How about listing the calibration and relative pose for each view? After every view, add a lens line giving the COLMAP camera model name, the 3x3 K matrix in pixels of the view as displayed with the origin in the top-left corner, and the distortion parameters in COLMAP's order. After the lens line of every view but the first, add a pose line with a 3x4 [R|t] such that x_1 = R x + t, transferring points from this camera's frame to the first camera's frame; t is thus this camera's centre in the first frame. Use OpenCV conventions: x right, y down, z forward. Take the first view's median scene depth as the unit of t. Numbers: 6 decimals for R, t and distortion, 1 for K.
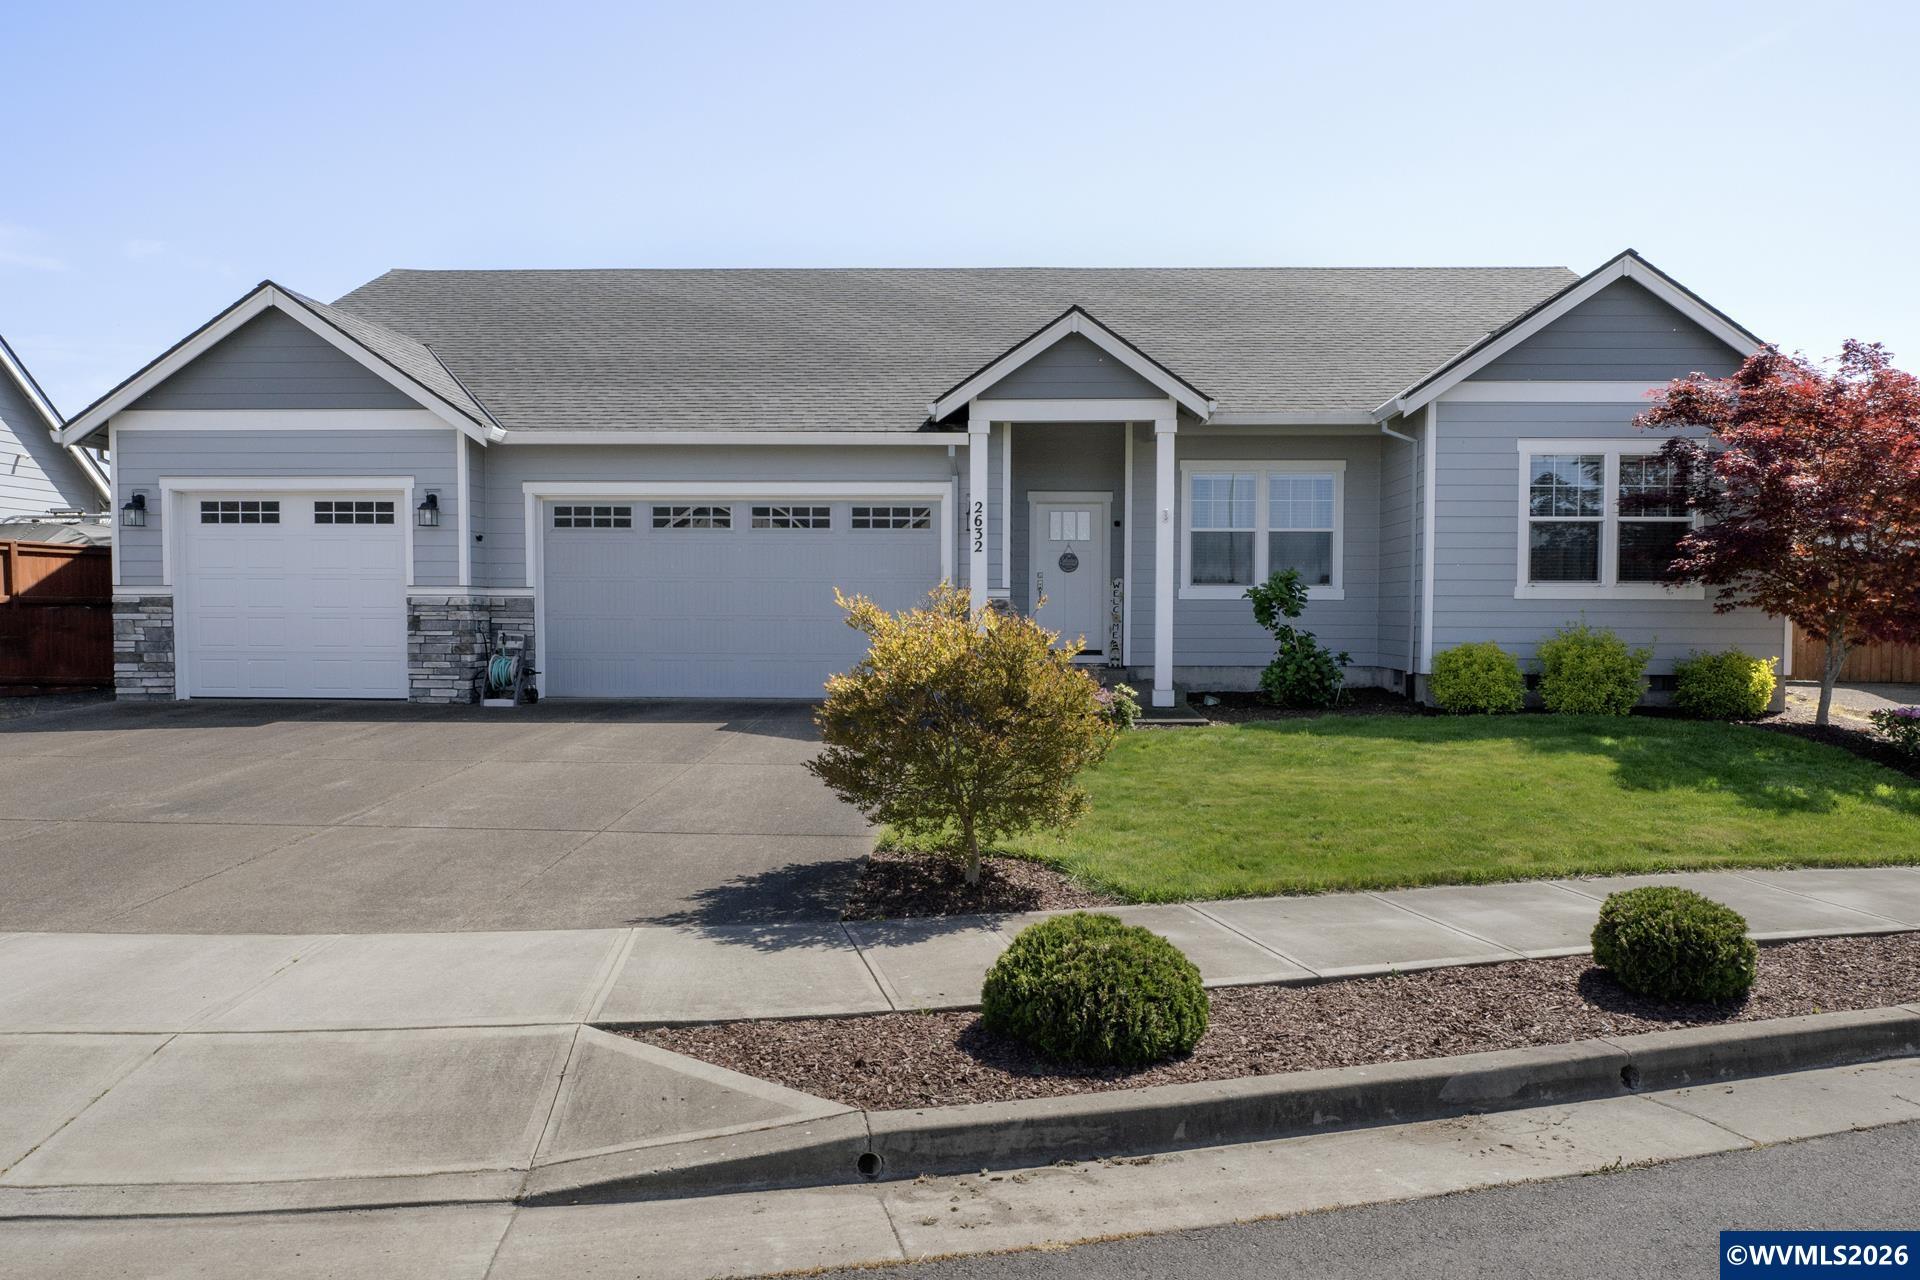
lens RADIAL K [[1400.4, 0, 960.0], [0, 1400.4, 640.0], [0, 0, 1]] dist [-0.016487, 0.000511]
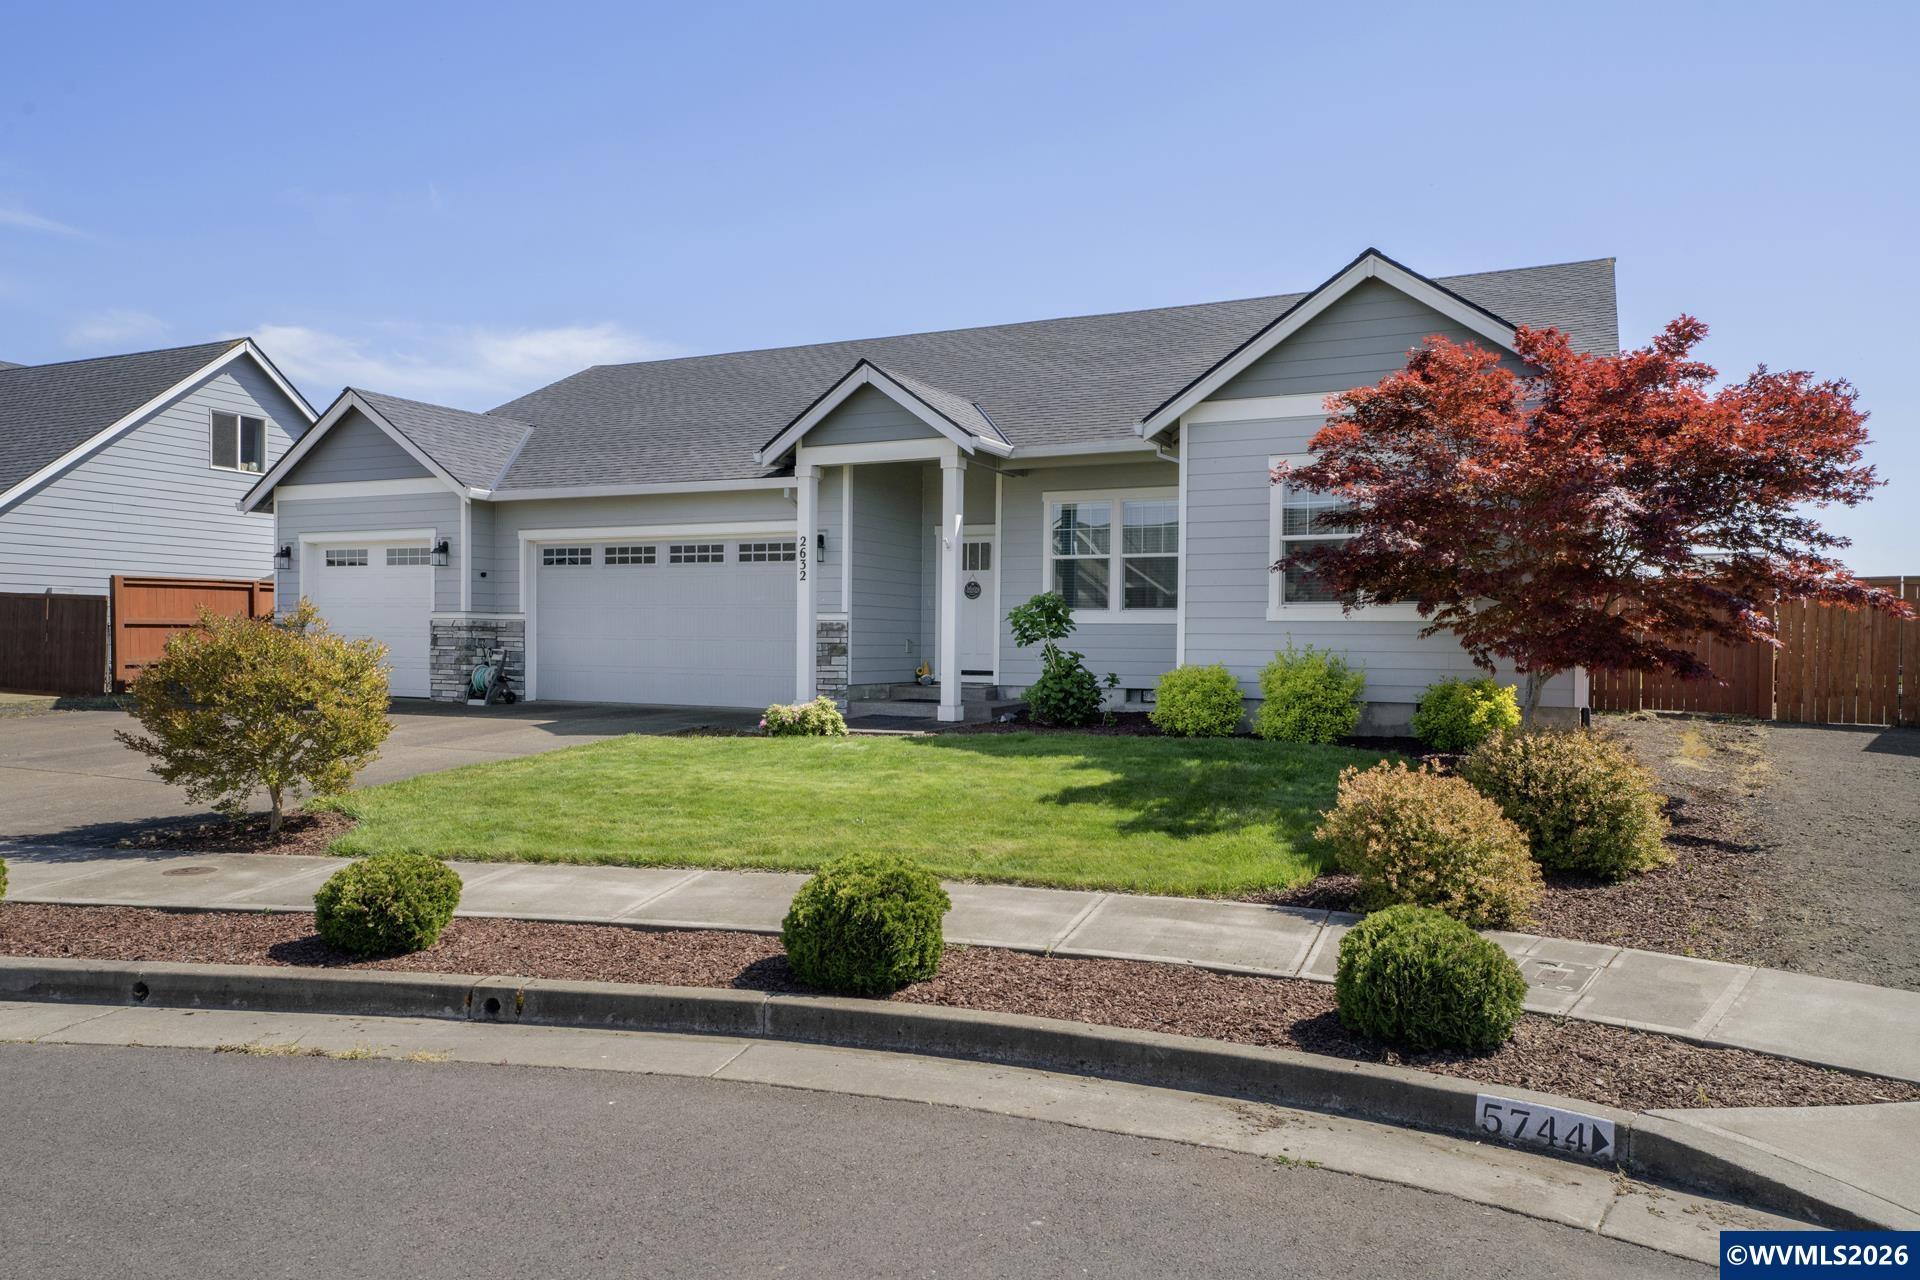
lens RADIAL K [[1343.6, 0, 960.0], [0, 1343.6, 640.0], [0, 0, 1]] dist [0.039437, -0.001183]
pose [[0.905068, 0.005267, -0.425235, 0.594645], [-0.012049, 0.999839, -0.013260, -0.001453], [0.425097, 0.017125, 0.904986, 0.060802]]
